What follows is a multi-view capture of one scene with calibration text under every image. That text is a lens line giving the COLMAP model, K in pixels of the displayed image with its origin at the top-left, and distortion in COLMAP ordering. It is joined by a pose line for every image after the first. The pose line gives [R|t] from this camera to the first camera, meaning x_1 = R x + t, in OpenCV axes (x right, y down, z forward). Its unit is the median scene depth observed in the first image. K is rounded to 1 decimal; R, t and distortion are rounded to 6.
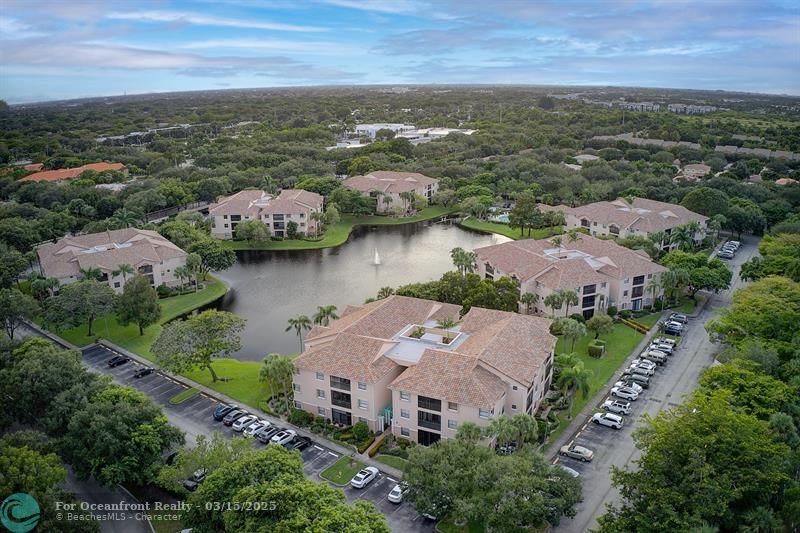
lens RADIAL K [[640.3, 0, 400.0], [0, 640.3, 266.5], [0, 0, 1]] dist [-0.188271, -0.000504]
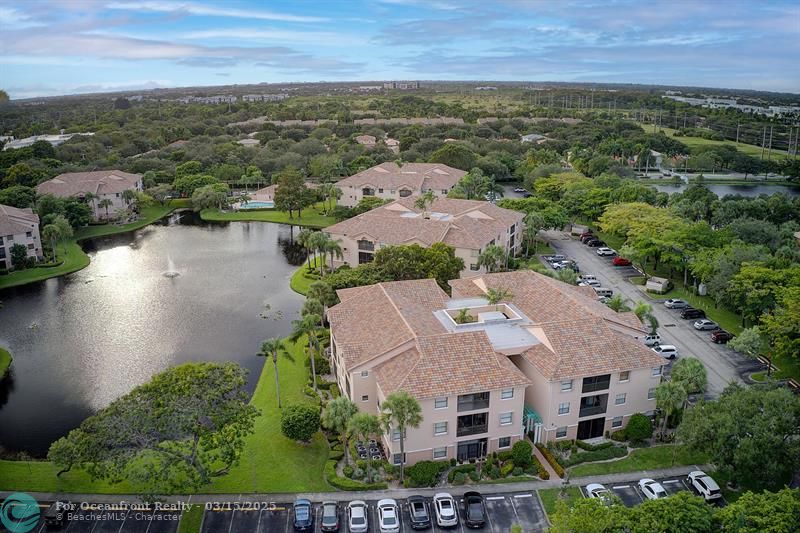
lens RADIAL K [[640.3, 0, 400.0], [0, 640.3, 266.5], [0, 0, 1]] dist [-0.188271, -0.000504]
pose [[0.763127, -0.179665, 0.620772, -0.285466], [0.182727, 0.981368, 0.059399, -0.008884], [-0.619877, 0.068103, 0.781738, 0.253618]]
